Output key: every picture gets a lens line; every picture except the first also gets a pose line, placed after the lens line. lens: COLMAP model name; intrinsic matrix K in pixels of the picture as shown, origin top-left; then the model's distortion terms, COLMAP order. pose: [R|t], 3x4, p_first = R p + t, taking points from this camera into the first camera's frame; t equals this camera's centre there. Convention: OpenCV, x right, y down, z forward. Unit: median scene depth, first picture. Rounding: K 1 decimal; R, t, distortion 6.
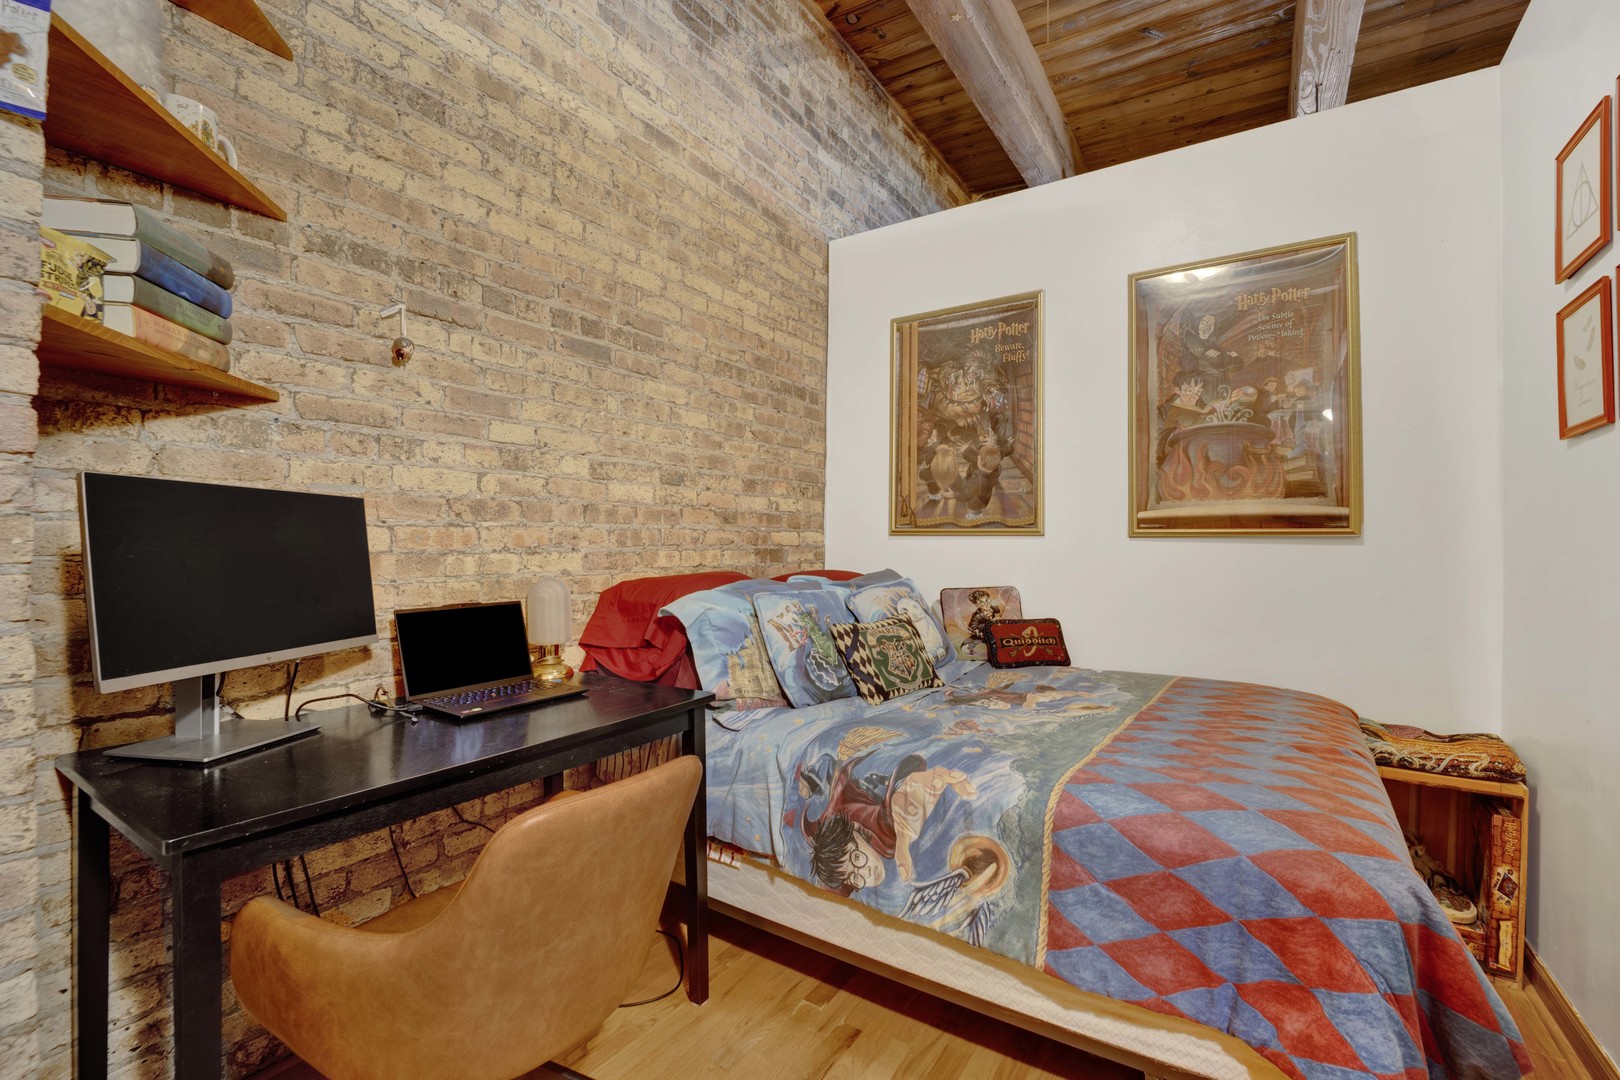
lens RADIAL K [[706.6, 0, 809.7], [0, 706.6, 548.4], [0, 0, 1]] dist [-0.017425, -0.000737]
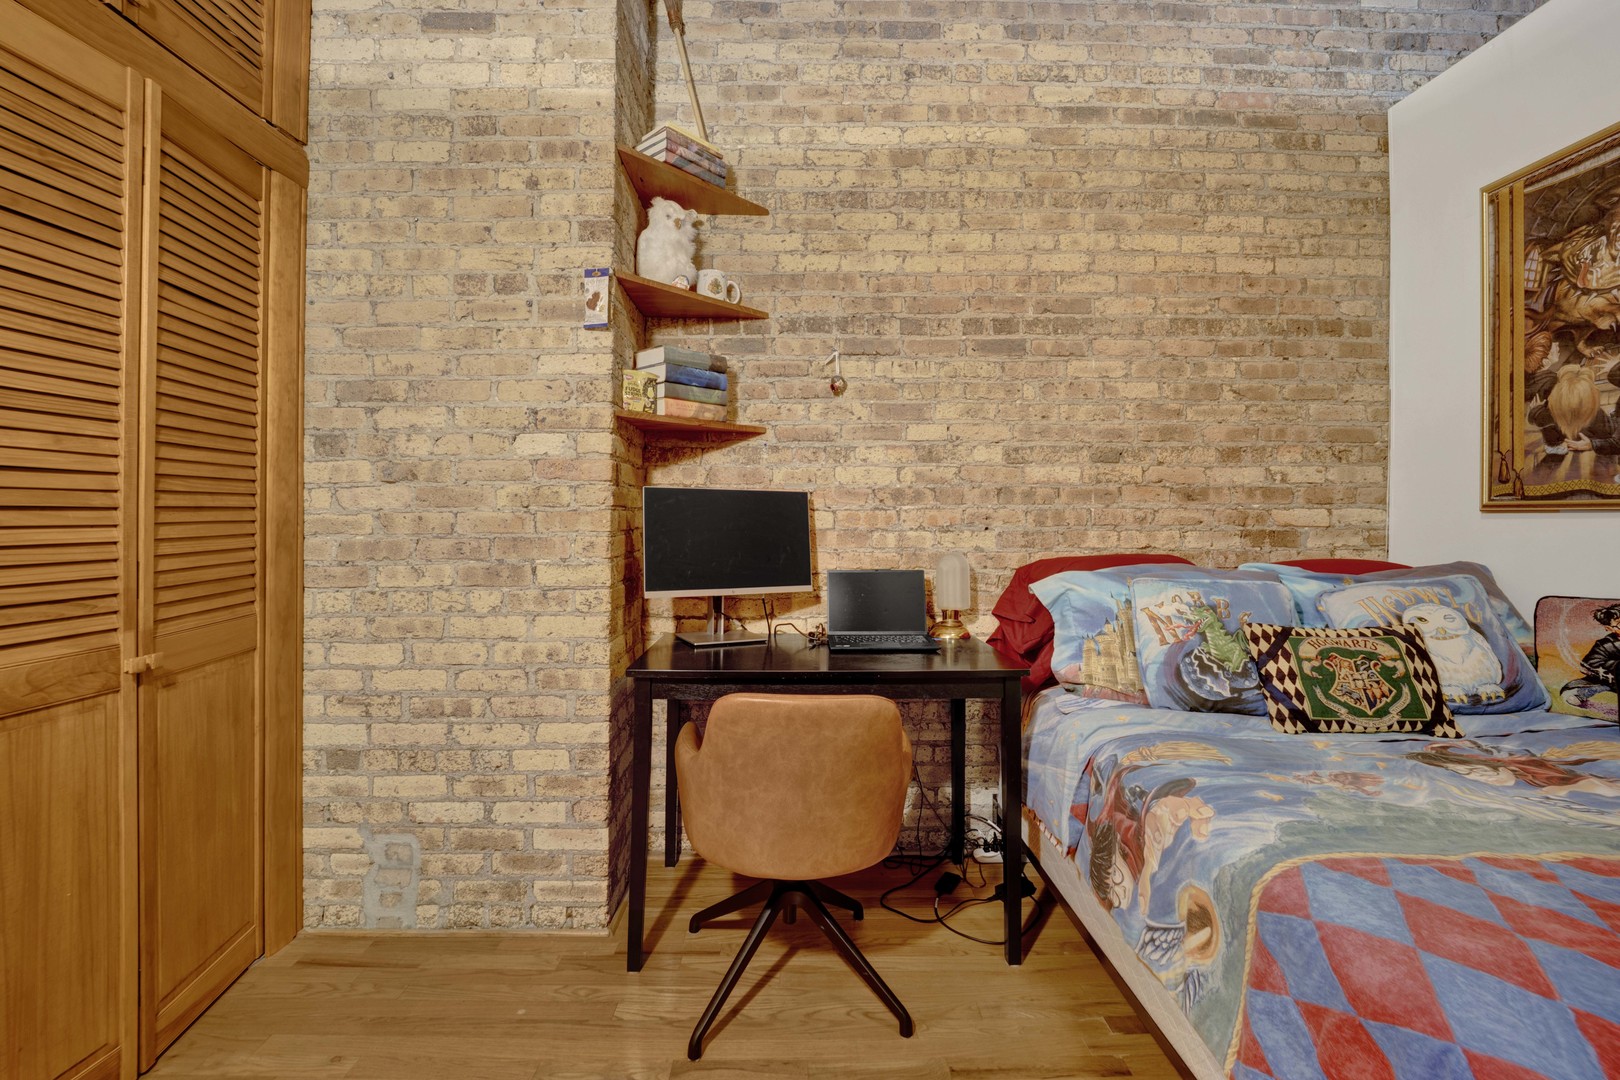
lens RADIAL K [[767.9, 0, 806.4], [0, 767.9, 525.2], [0, 0, 1]] dist [-0.015082, -0.003593]
pose [[0.526567, 0.003715, -0.850126, 0.567325], [-0.007493, 0.999972, -0.000272, -0.001268], [0.850101, 0.006513, 0.526580, 0.120846]]
